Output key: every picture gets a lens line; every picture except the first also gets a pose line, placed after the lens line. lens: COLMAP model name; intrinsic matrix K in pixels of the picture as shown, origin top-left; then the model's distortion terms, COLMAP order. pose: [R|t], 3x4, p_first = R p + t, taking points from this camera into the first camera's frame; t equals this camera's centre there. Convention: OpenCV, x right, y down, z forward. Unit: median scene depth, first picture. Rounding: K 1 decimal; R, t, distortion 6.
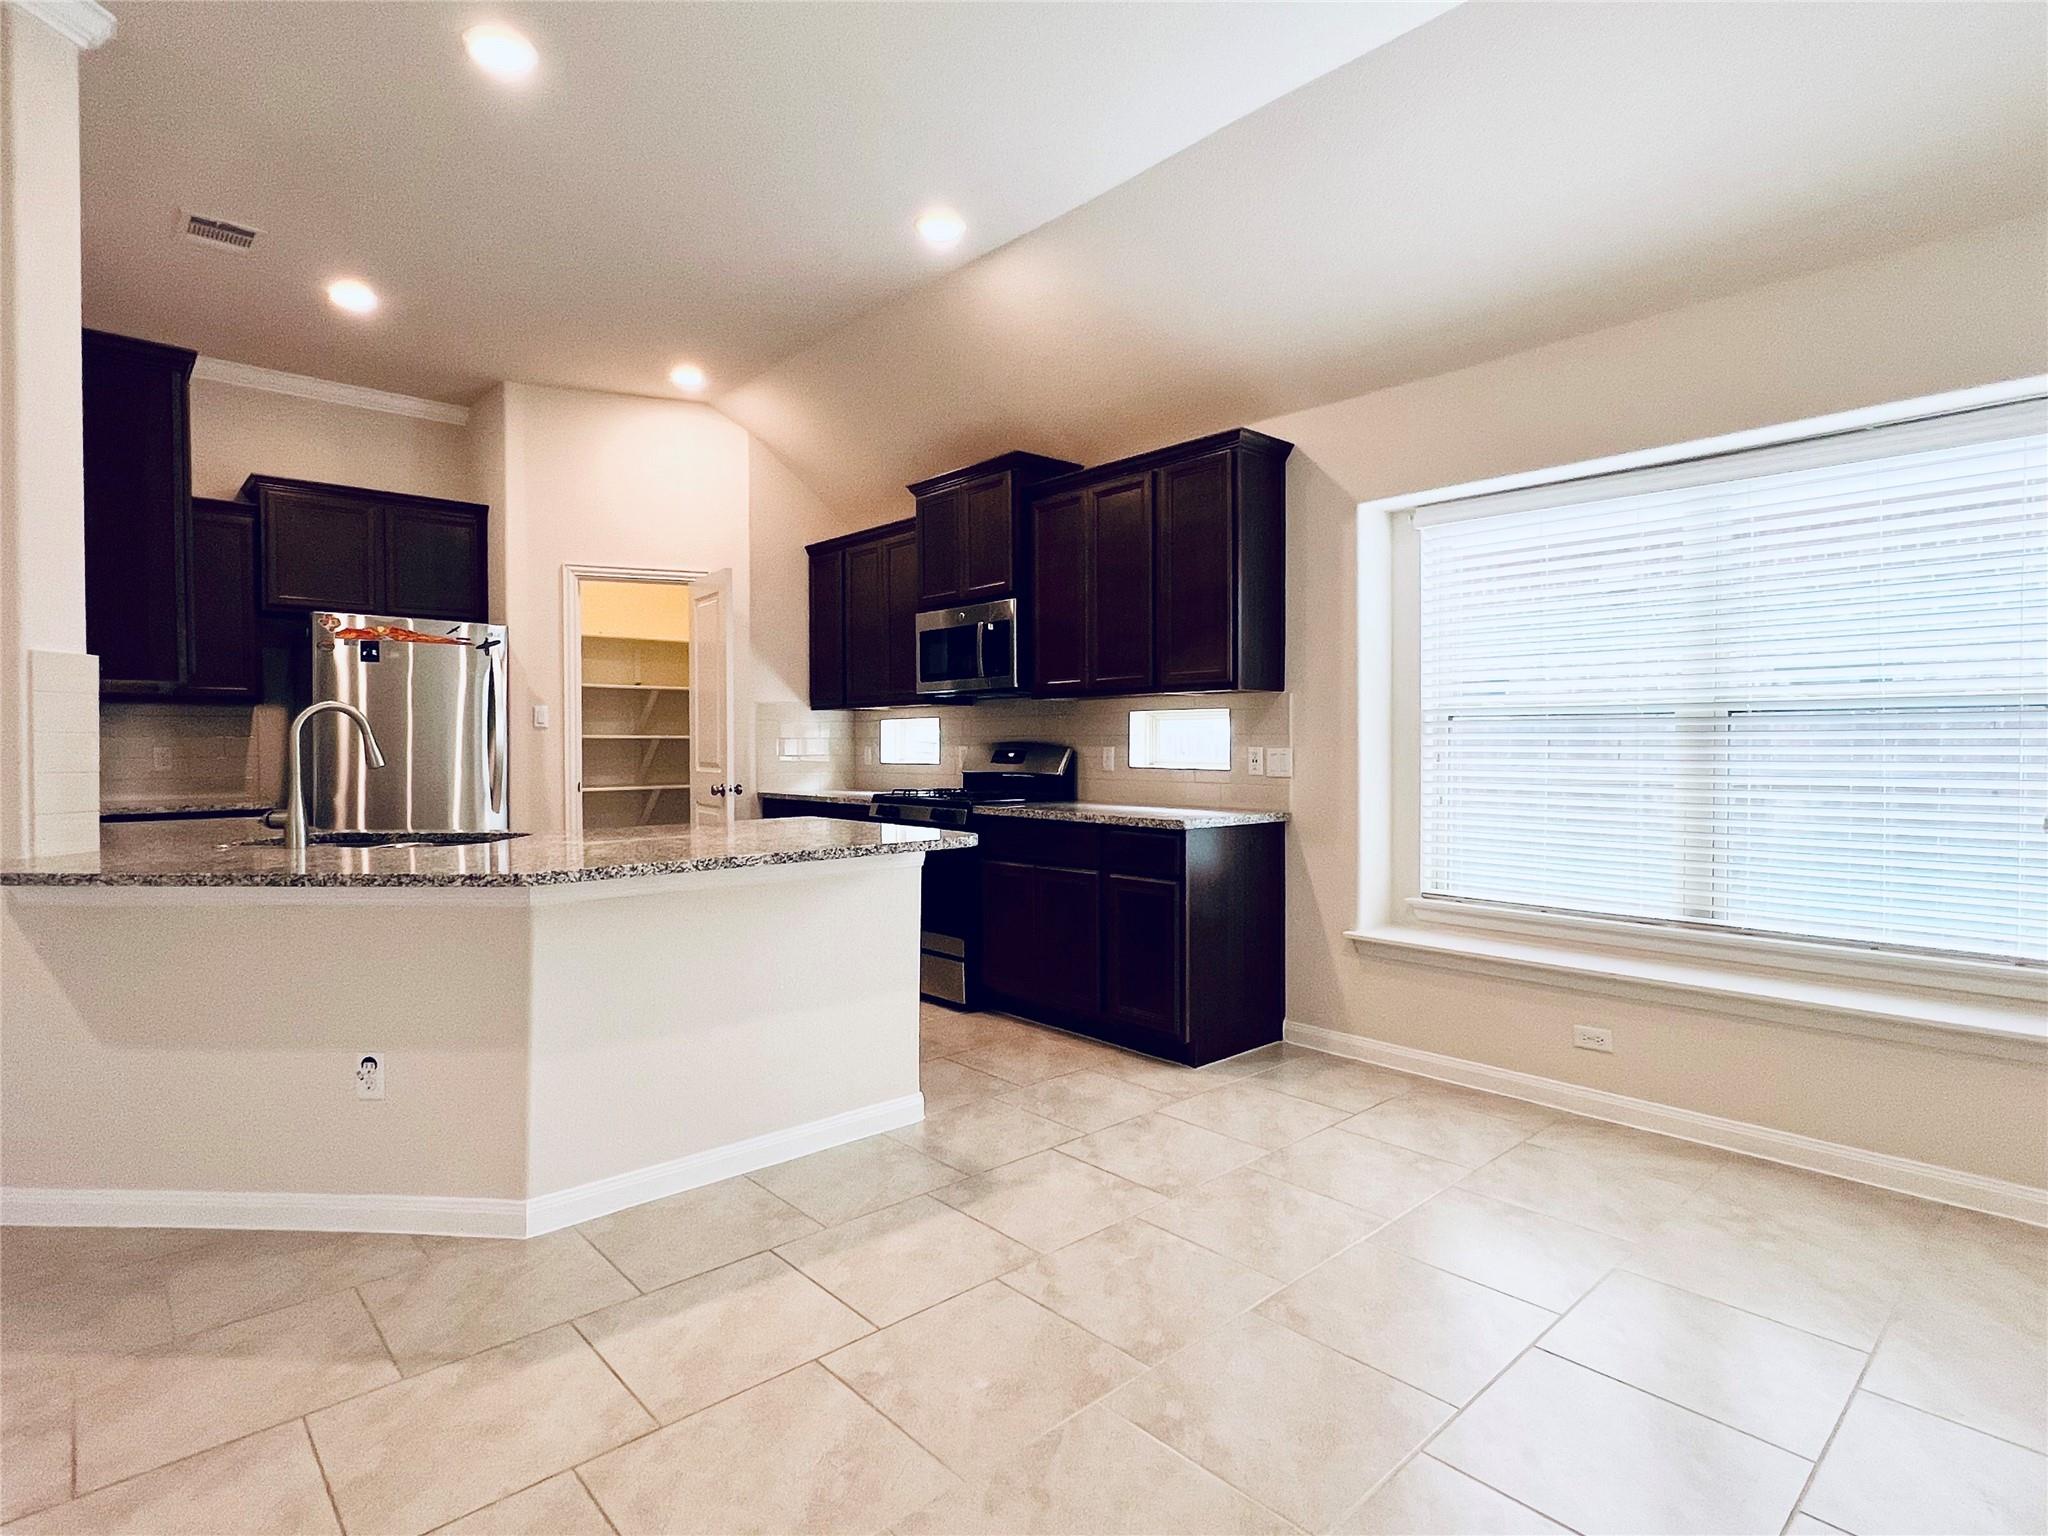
lens RADIAL K [[1050.7, 0, 1022.1], [0, 1050.7, 762.2], [0, 0, 1]] dist [-0.004372, 0.002273]
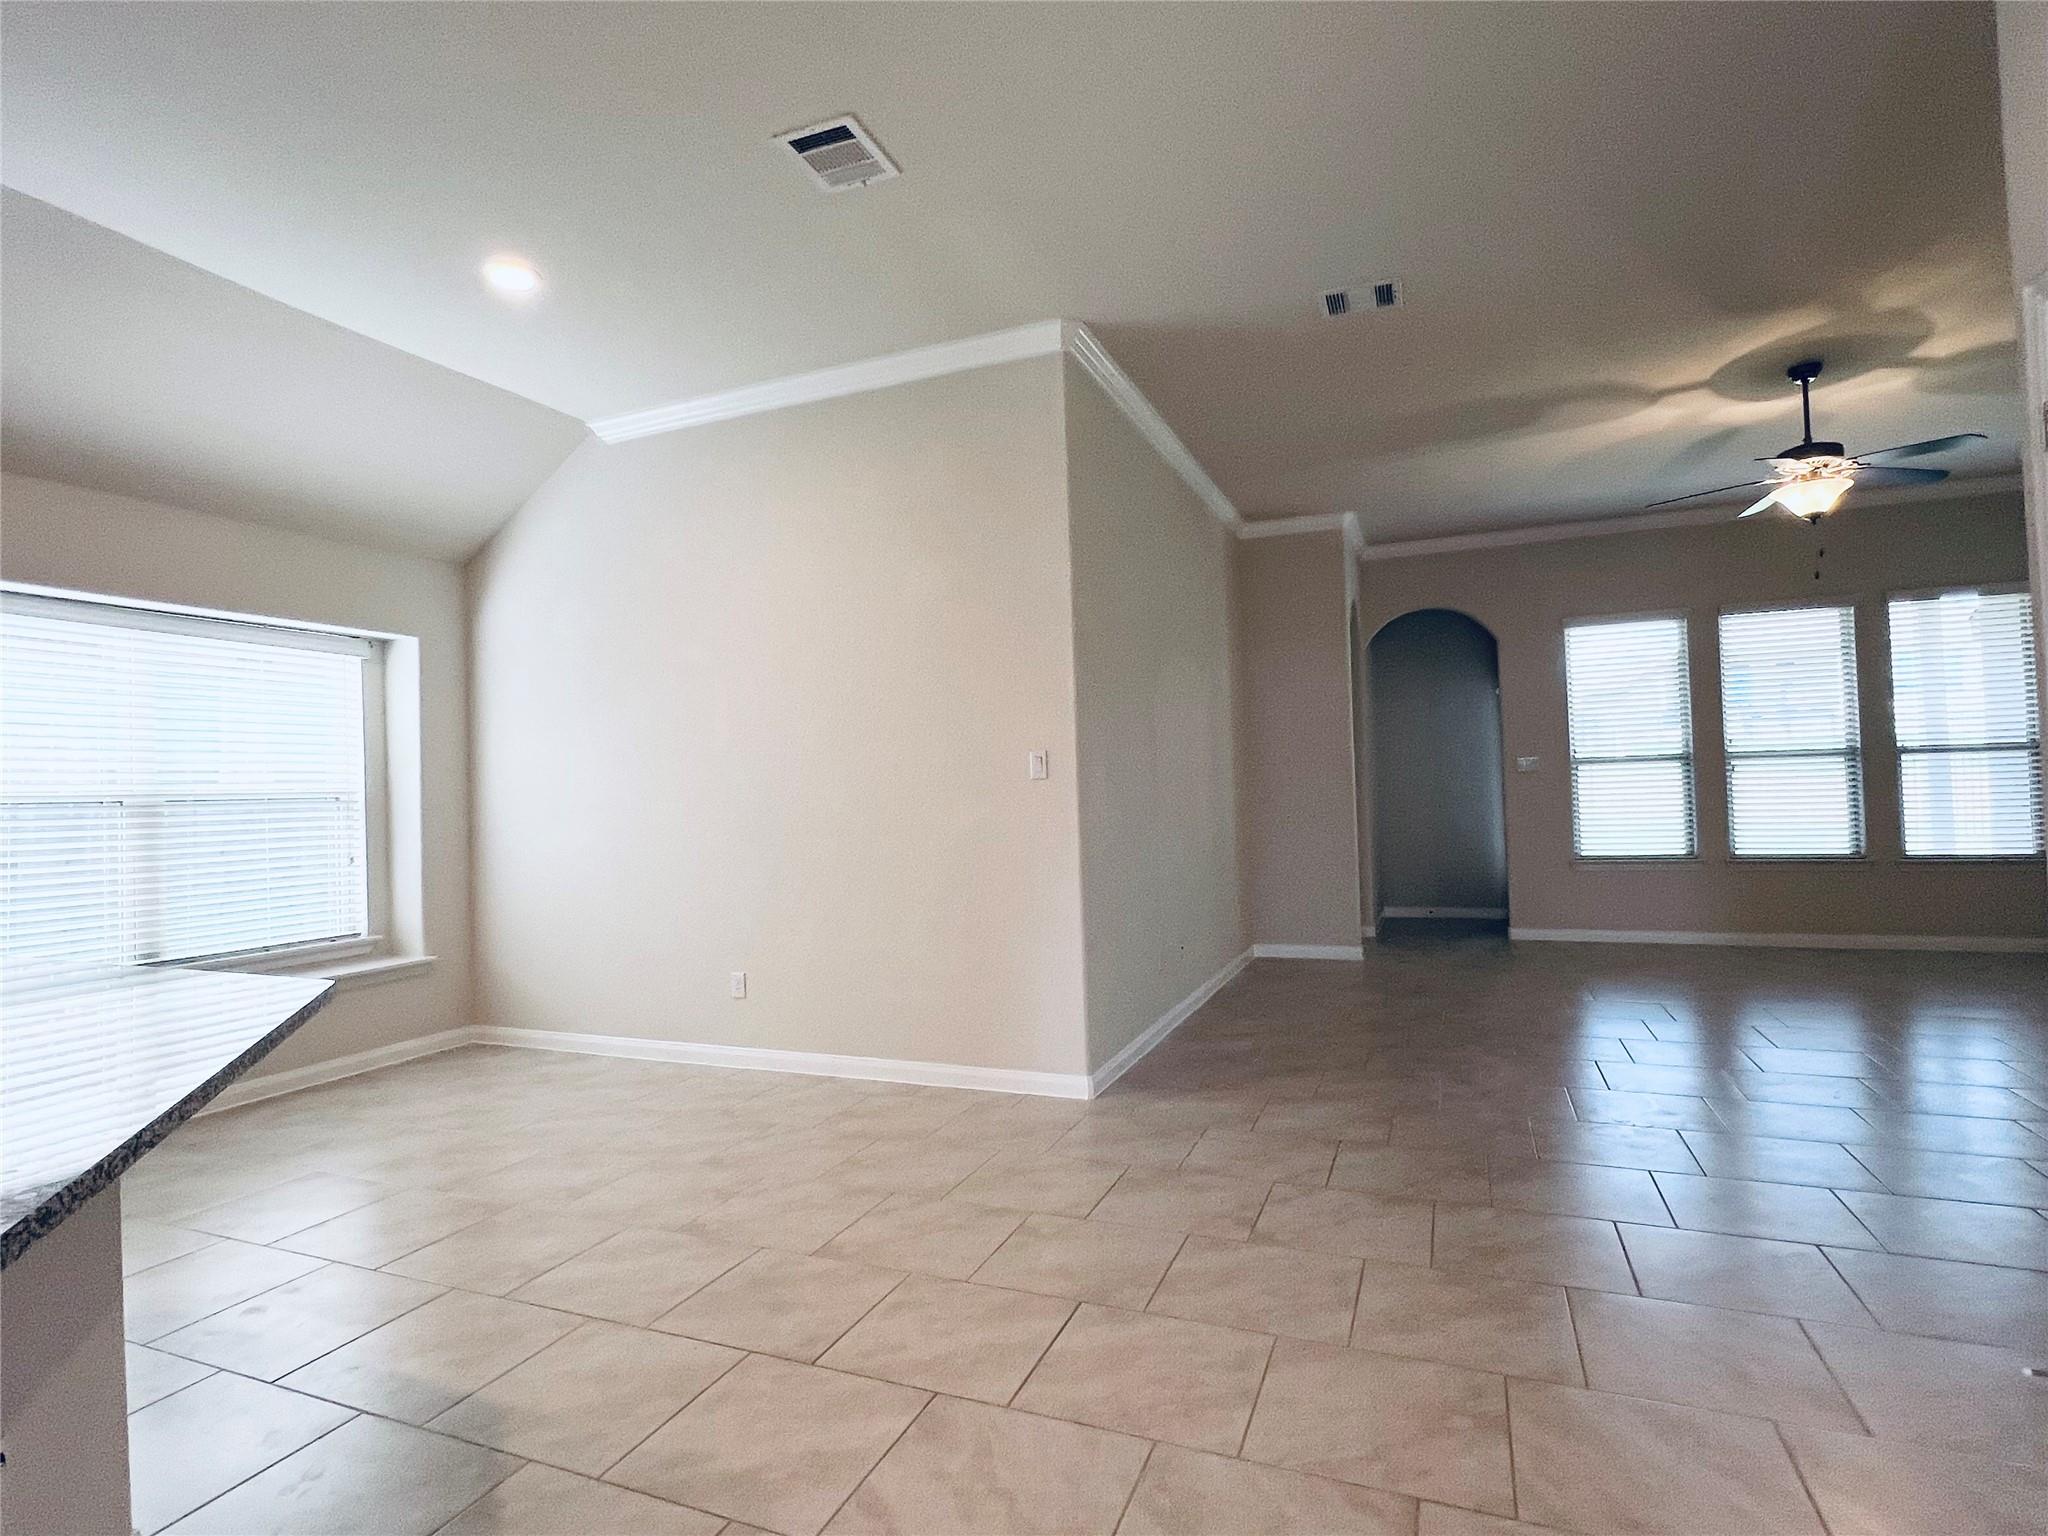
lens RADIAL K [[1050.7, 0, 1013.4], [0, 1050.7, 759.8], [0, 0, 1]] dist [-0.004372, 0.002273]
pose [[-0.421867, 0.040459, 0.905755, -0.827377], [0.047174, 0.998630, -0.022636, -0.015961], [-0.905430, 0.033179, -0.423198, 0.475273]]
